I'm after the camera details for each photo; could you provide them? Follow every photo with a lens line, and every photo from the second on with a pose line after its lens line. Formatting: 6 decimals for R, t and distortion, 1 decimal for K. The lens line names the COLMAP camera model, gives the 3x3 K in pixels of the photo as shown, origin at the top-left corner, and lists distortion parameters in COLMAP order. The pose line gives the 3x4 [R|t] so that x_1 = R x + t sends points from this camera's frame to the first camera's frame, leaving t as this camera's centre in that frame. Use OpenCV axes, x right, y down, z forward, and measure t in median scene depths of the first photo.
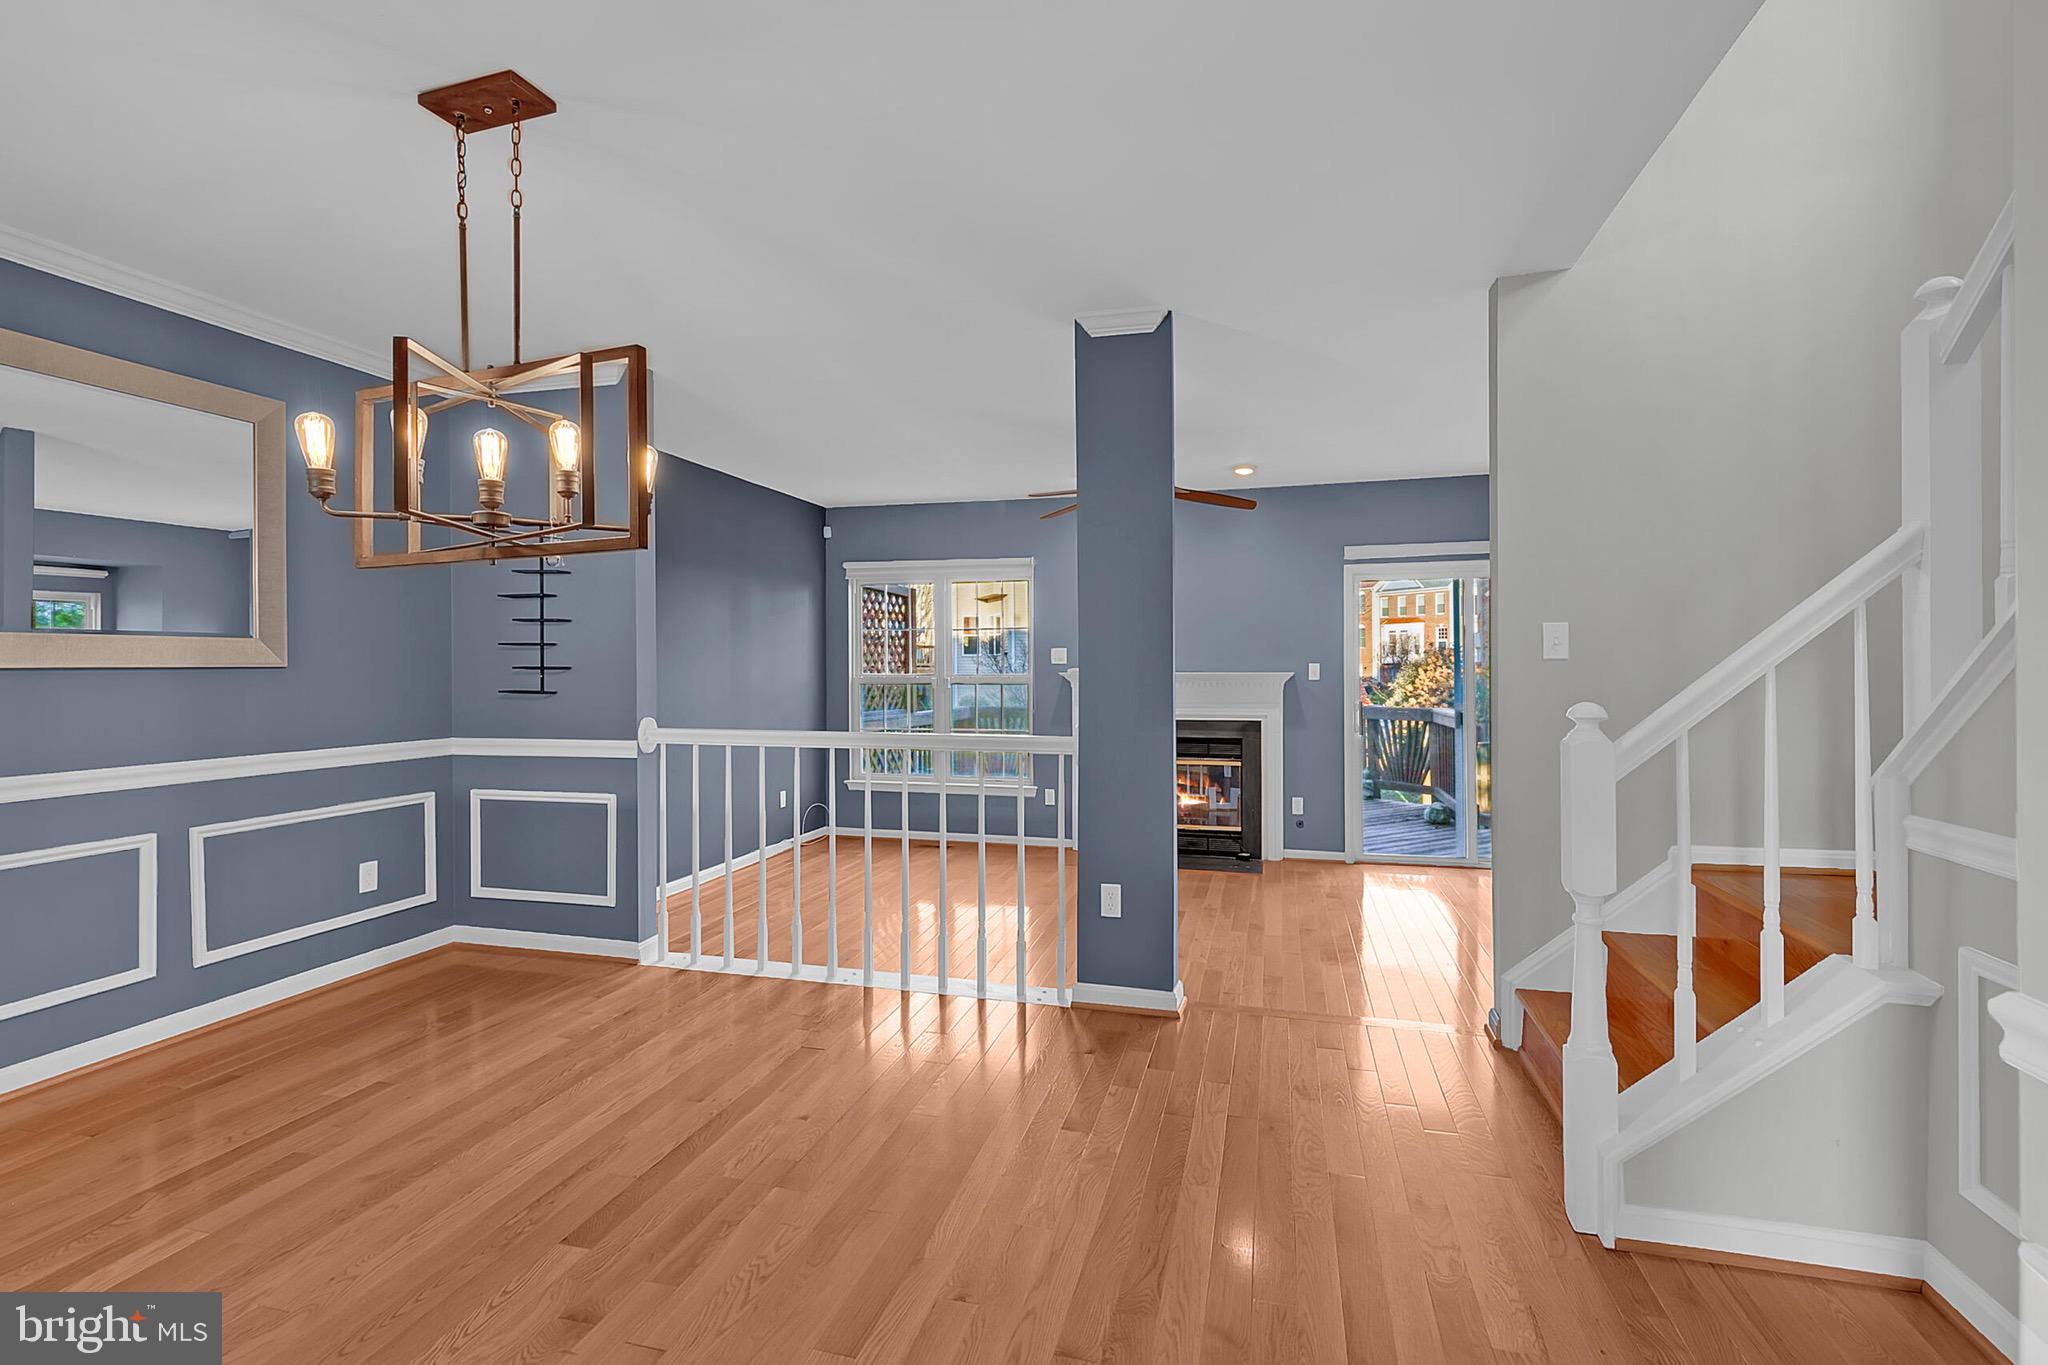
lens RADIAL K [[948.7, 0, 1048.7], [0, 948.7, 669.1], [0, 0, 1]] dist [0.011043, 0.000147]
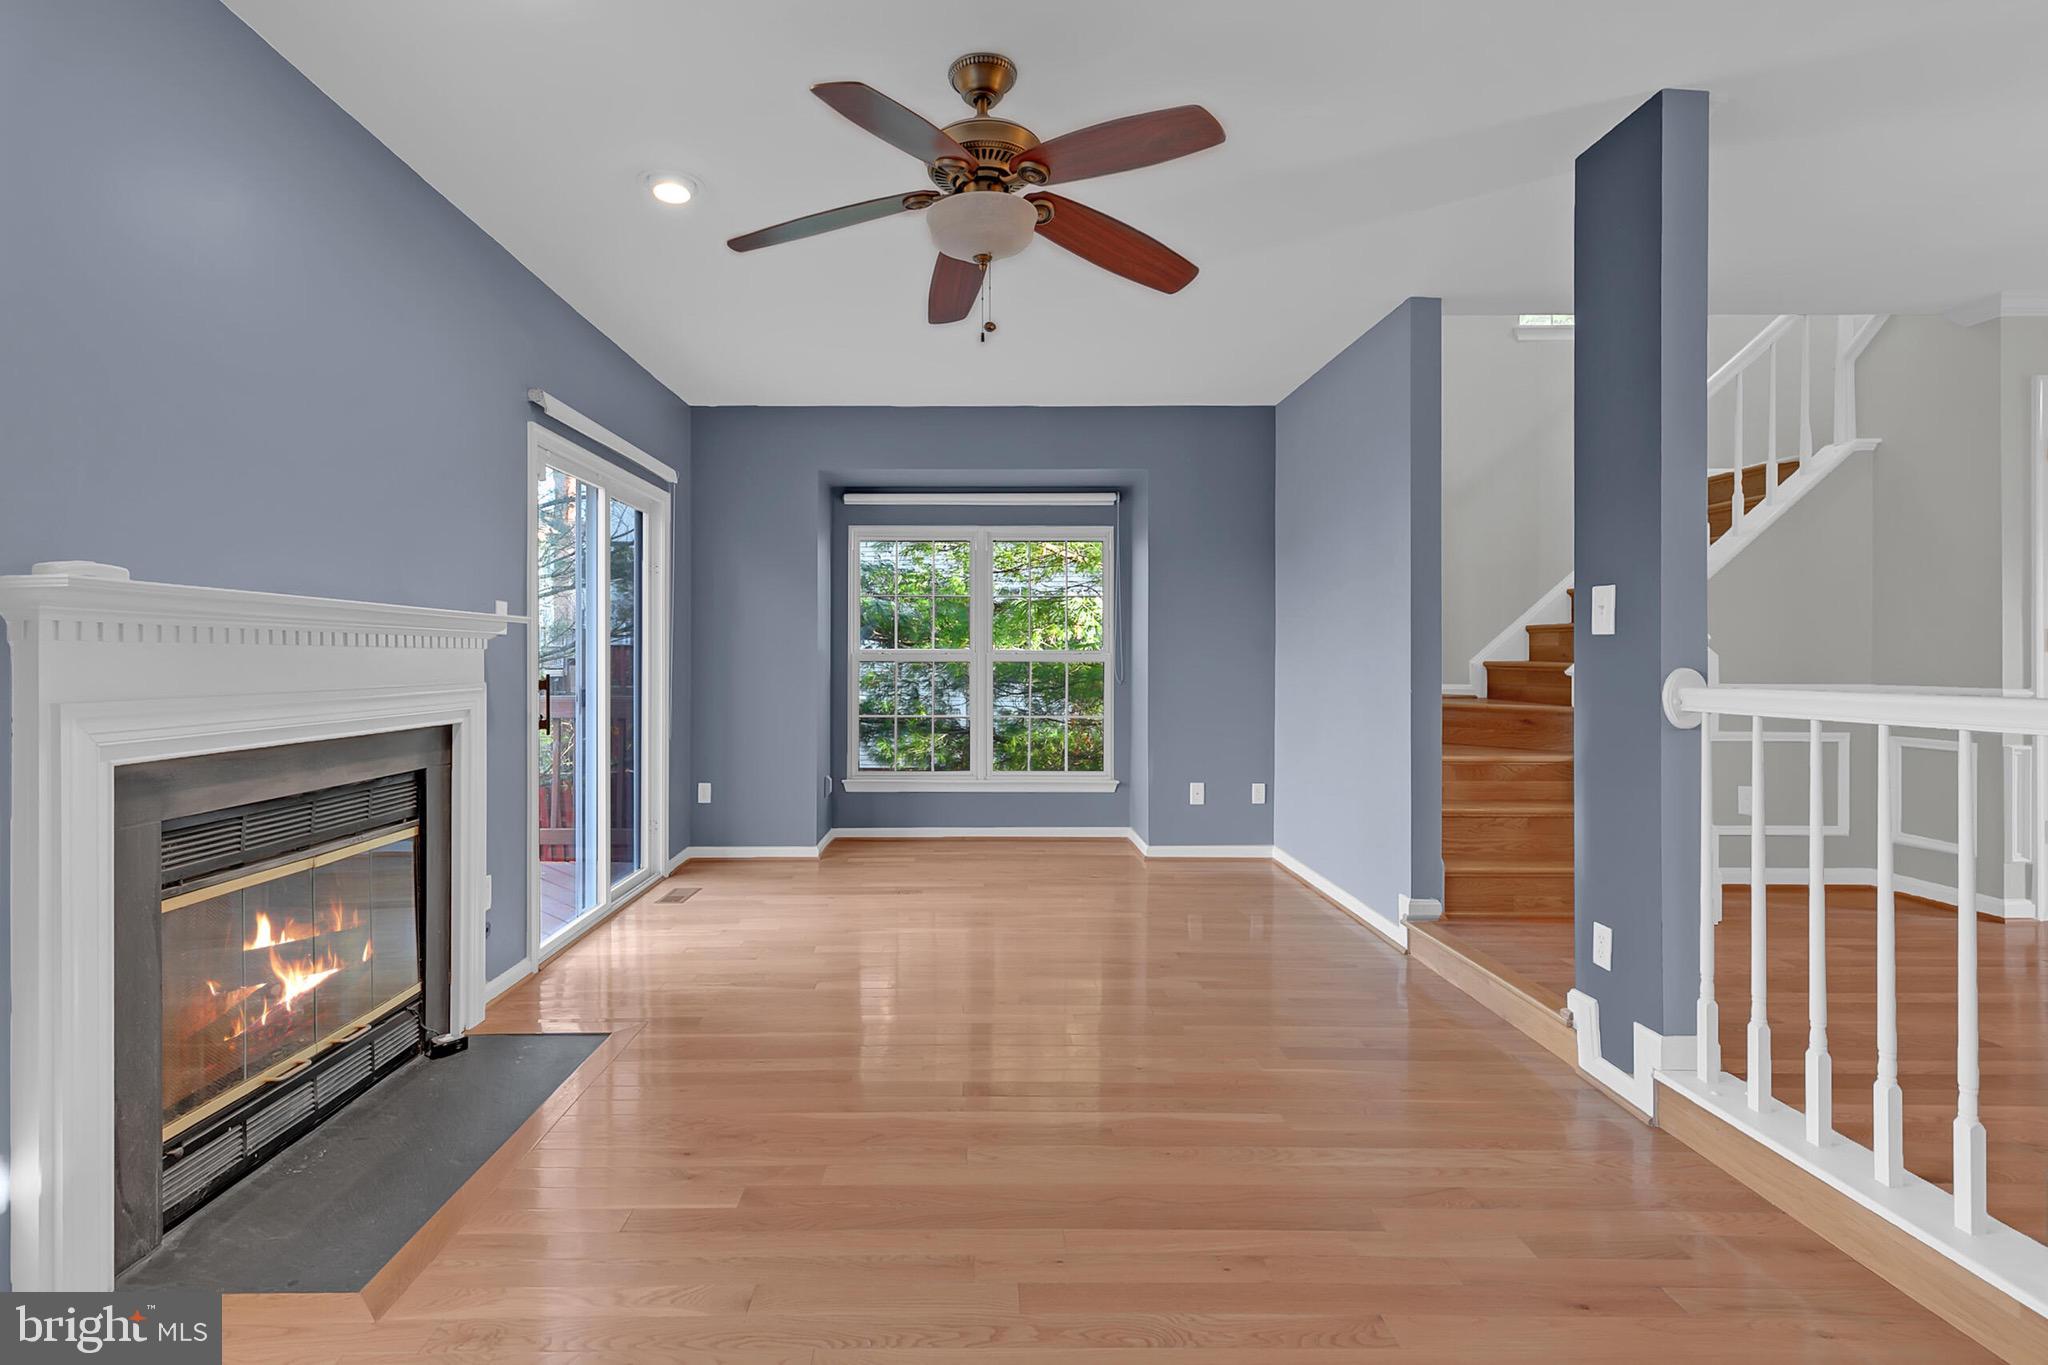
lens RADIAL K [[976.8, 0, 964.8], [0, 976.8, 646.0], [0, 0, 1]] dist [0.013333, -0.000792]
pose [[-0.261756, 0.013758, 0.965036, -0.508989], [0.006184, 0.999902, -0.012578, 0.045782], [-0.965114, 0.002676, -0.261815, 1.680369]]
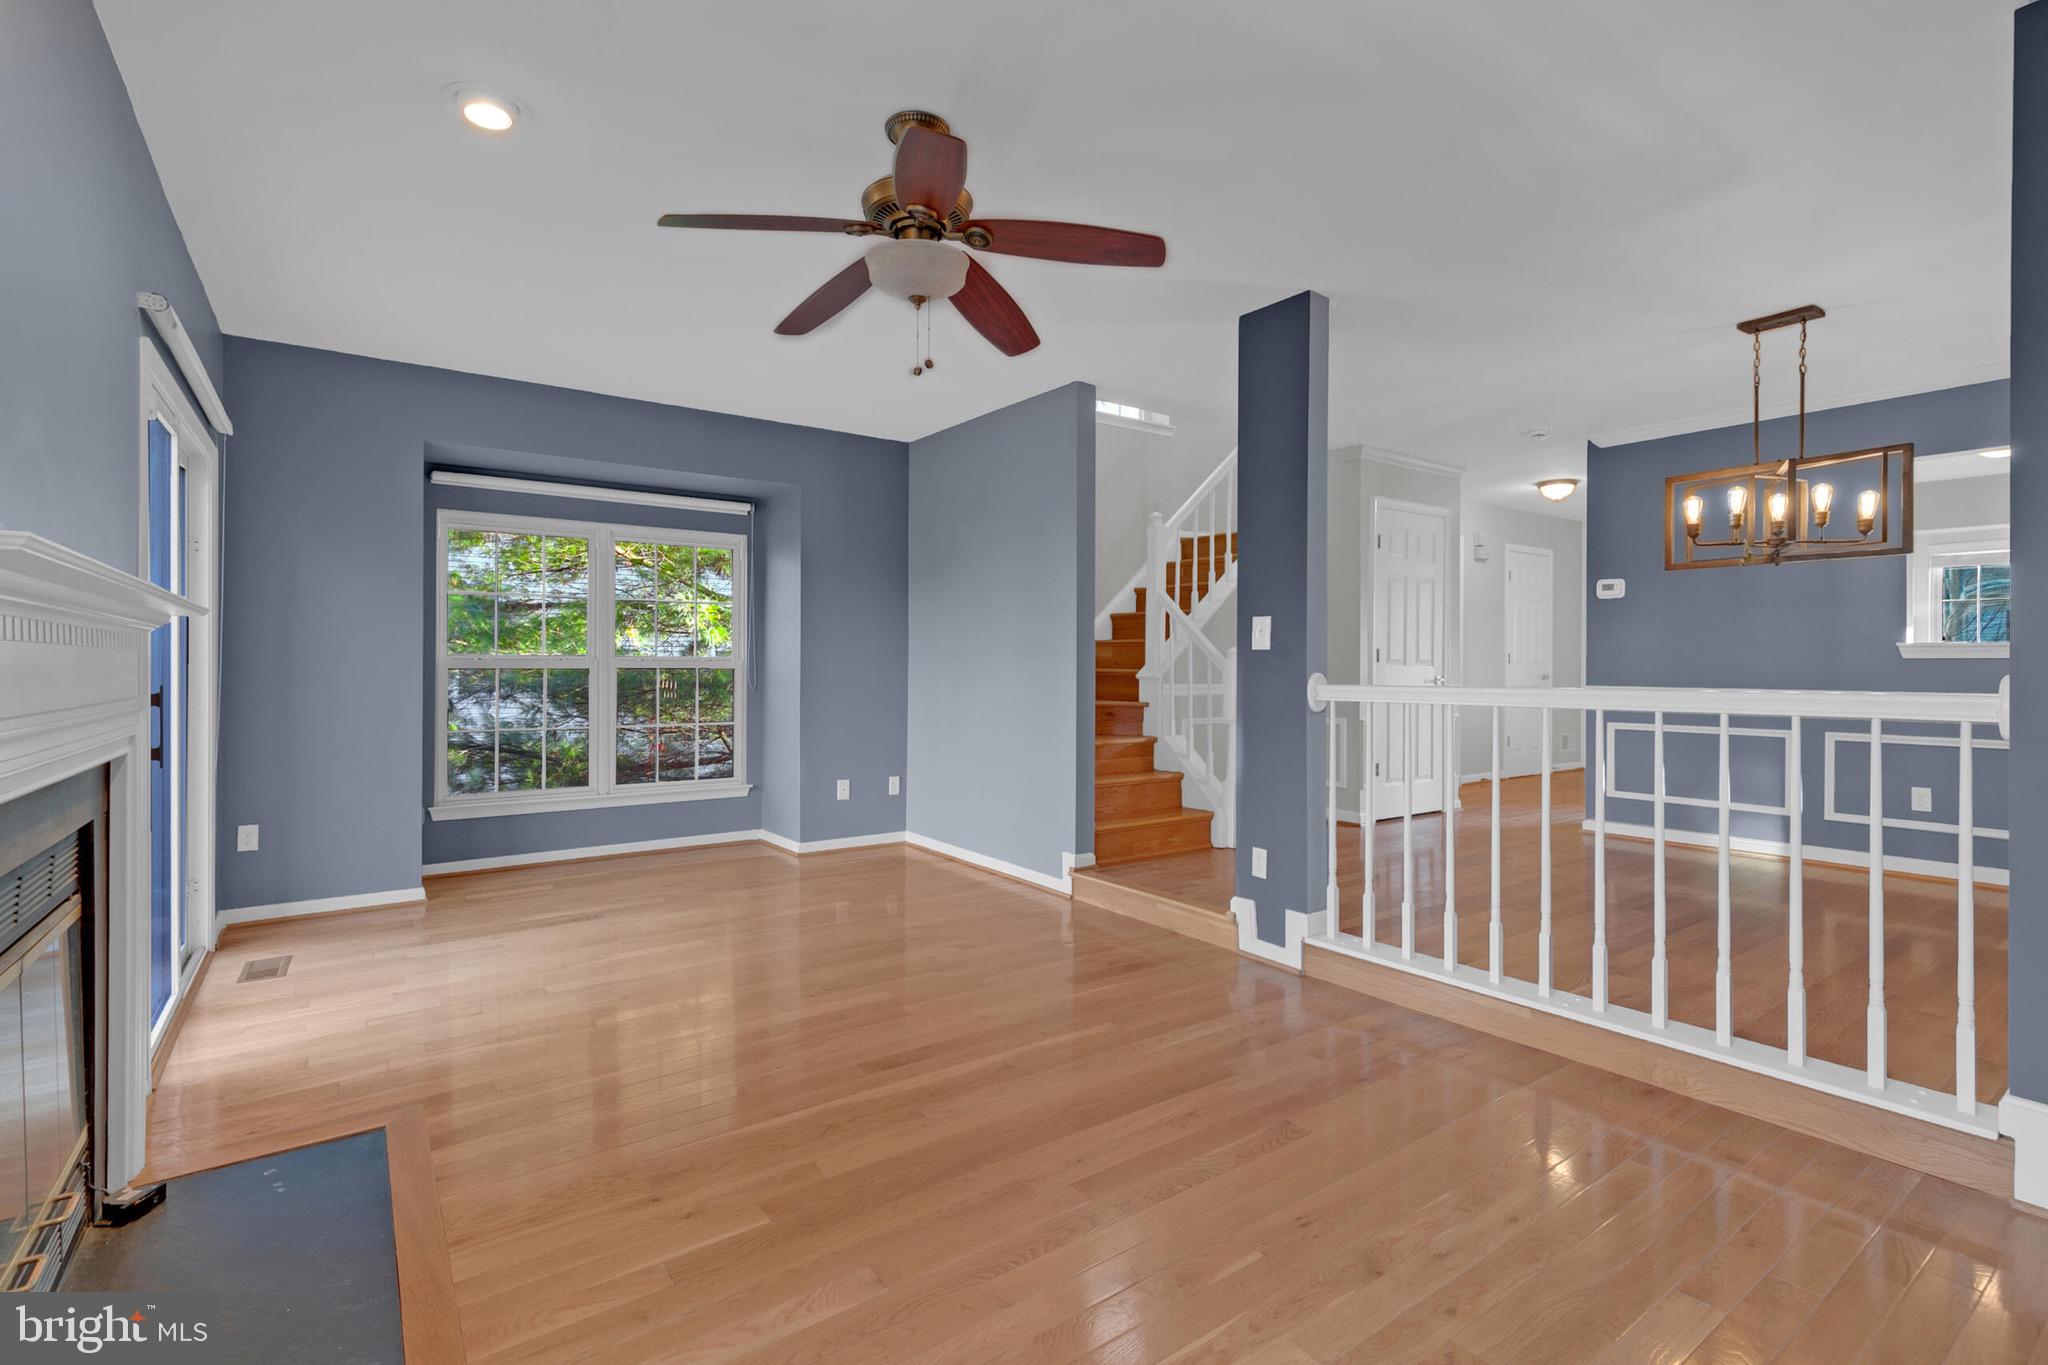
lens RADIAL K [[934.1, 0, 1049.6], [0, 934.1, 659.7], [0, 0, 1]] dist [0.012741, -0.001019]
pose [[-0.773865, 0.004545, 0.633334, -0.385524], [0.003755, 0.999990, -0.002588, 0.043865], [-0.633339, 0.000375, -0.773874, 1.976339]]
